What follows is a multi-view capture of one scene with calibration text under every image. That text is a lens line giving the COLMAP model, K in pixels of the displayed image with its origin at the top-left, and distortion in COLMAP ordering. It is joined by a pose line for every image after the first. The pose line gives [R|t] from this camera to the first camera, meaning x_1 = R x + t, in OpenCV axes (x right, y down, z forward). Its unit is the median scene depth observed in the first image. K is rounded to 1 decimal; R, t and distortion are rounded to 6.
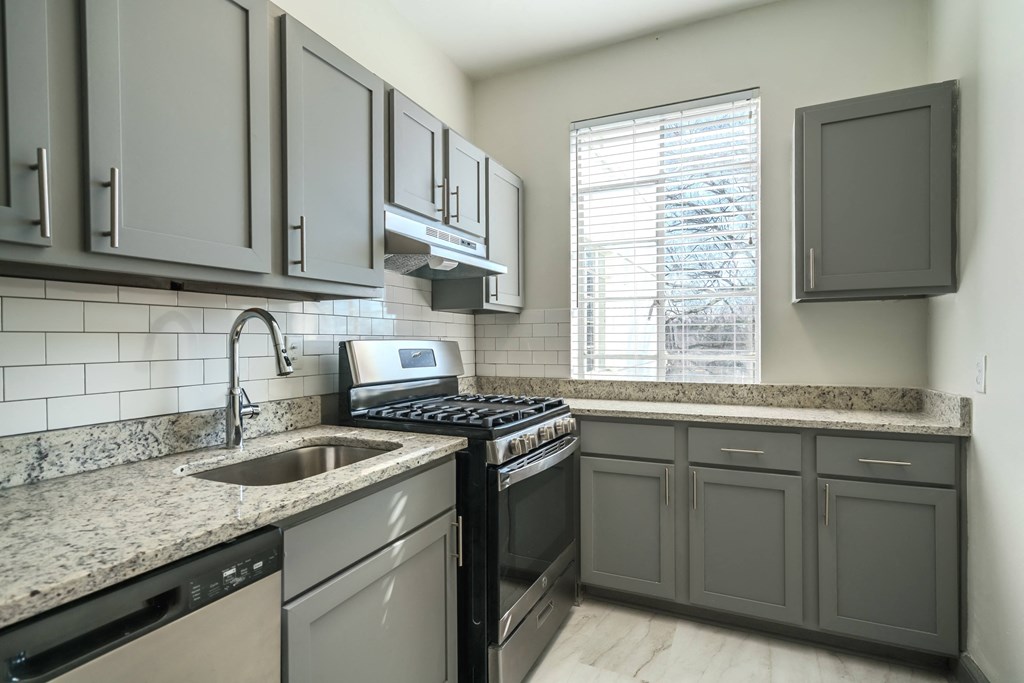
lens RADIAL K [[521.5, 0, 509.9], [0, 521.5, 345.8], [0, 0, 1]] dist [0.004266, 0.000620]
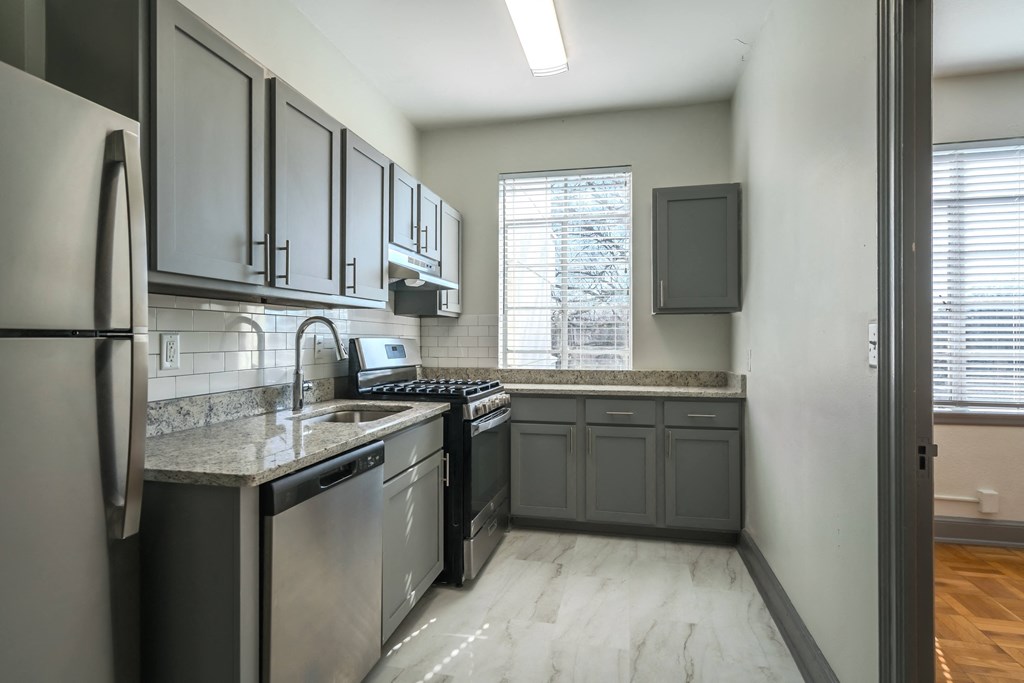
lens RADIAL K [[550.4, 0, 509.7], [0, 550.4, 338.0], [0, 0, 1]] dist [0.001344, 0.000723]
pose [[0.976546, 0.007100, 0.215191, -0.236216], [-0.004427, 0.999907, -0.012902, 0.007037], [-0.215263, 0.011647, 0.976487, -0.549203]]
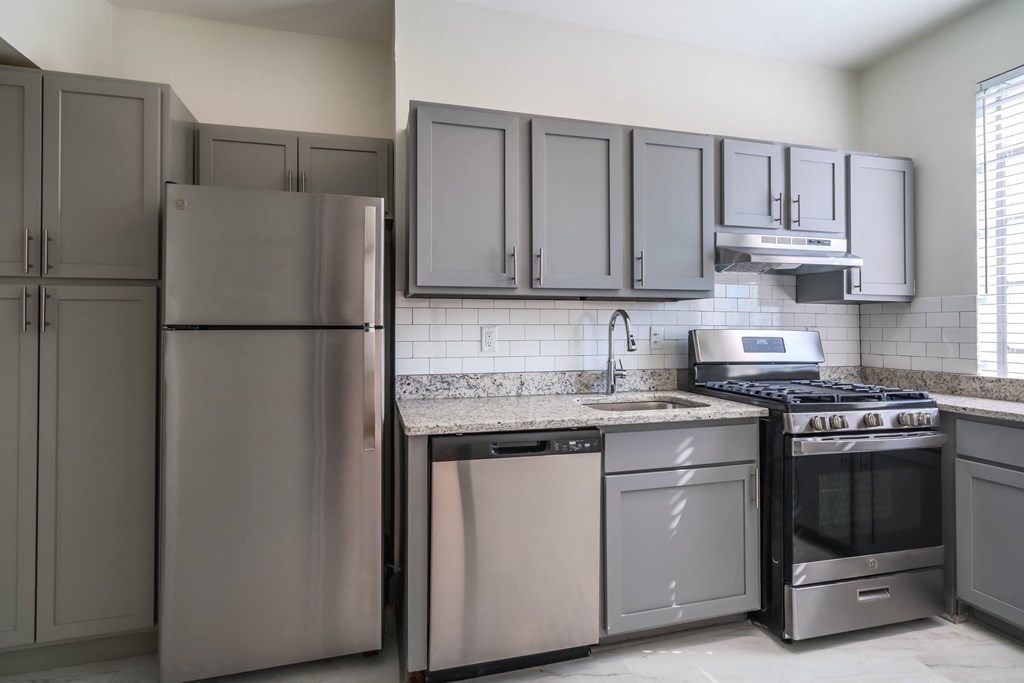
lens RADIAL K [[517.6, 0, 500.3], [0, 517.6, 322.1], [0, 0, 1]] dist [0.001508, 0.000454]
pose [[0.639027, -0.003539, -0.769176, 0.422069], [-0.013621, 0.999781, -0.015916, -0.001629], [0.769064, 0.020647, 0.638838, -0.260525]]
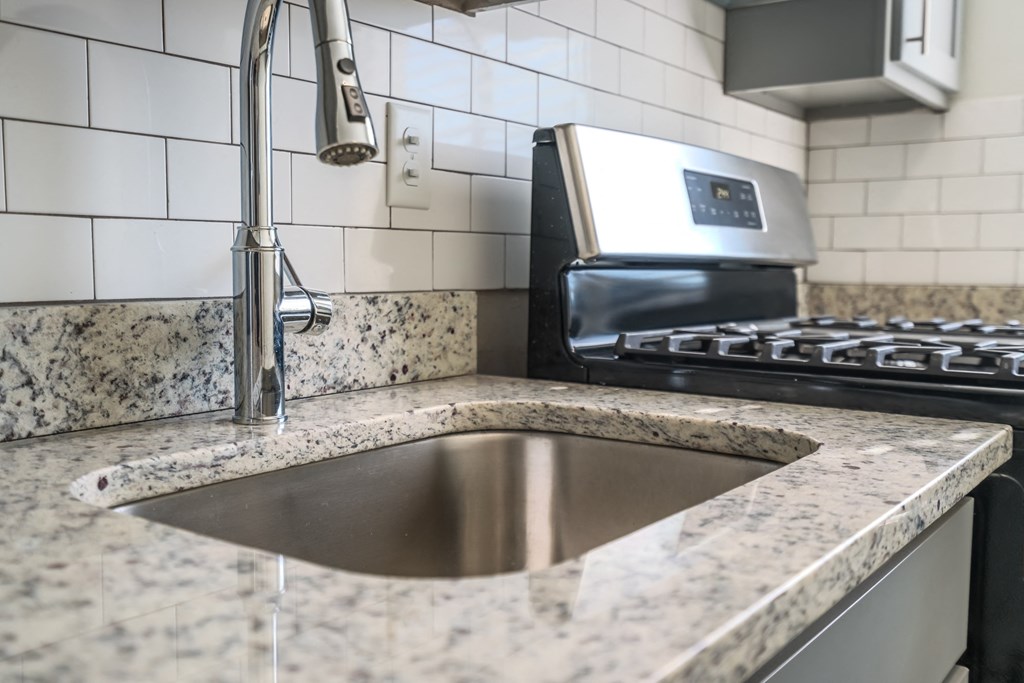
lens RADIAL K [[998.2, 0, 512.0], [0, 998.2, 341.5], [0, 0, 1]] dist [0.007152, 0.007610]
pose [[0.980817, 0.028121, -0.192892, -0.223966], [-0.014670, 0.997382, 0.070808, 0.086745], [0.194378, -0.066620, 0.978662, 0.377364]]
